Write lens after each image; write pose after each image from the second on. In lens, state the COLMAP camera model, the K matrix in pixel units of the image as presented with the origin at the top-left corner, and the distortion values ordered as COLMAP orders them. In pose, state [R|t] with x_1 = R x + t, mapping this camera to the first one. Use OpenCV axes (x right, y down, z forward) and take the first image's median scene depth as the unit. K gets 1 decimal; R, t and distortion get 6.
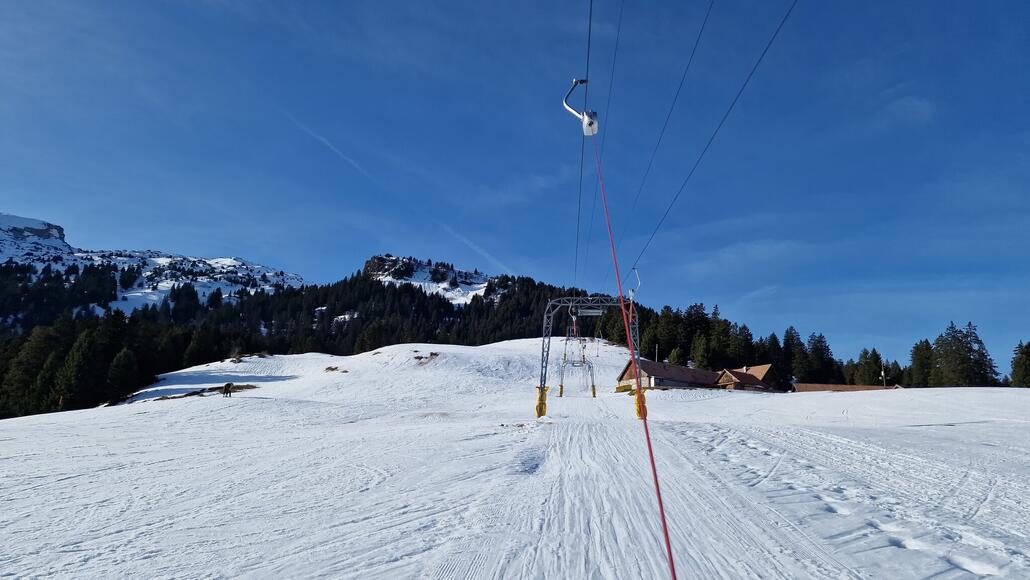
lens RADIAL K [[681.3, 0, 510.9], [0, 681.3, 290.5], [0, 0, 1]] dist [0.064116, -0.046249]
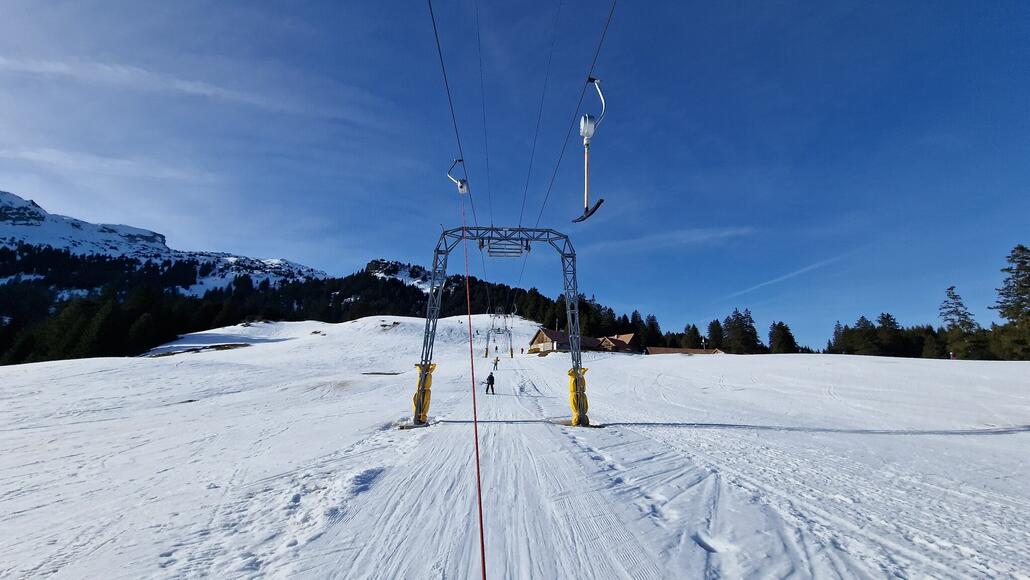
lens RADIAL K [[418.3, 0, 515.9], [0, 418.3, 286.8], [0, 0, 1]] dist [-0.001158, 0.000088]
pose [[0.991769, 0.028800, 0.124761, 0.004700], [-0.028721, 0.999585, -0.002429, 0.004139], [-0.124779, -0.001174, 0.992184, 0.037476]]
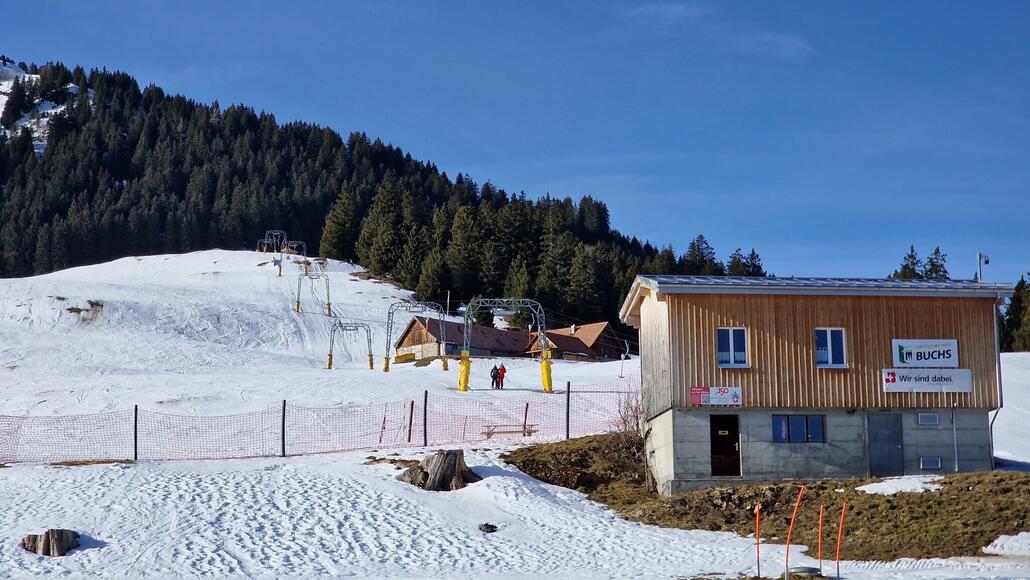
lens RADIAL K [[2136.3, 0, 515.0], [0, 2136.3, 290.6], [0, 0, 1]] dist [0.028878, 0.000000]
pose [[0.969872, 0.004367, 0.243578, -0.056296], [-0.031262, 0.993804, 0.106658, -0.035783], [-0.241603, -0.111060, 0.963999, -0.248936]]
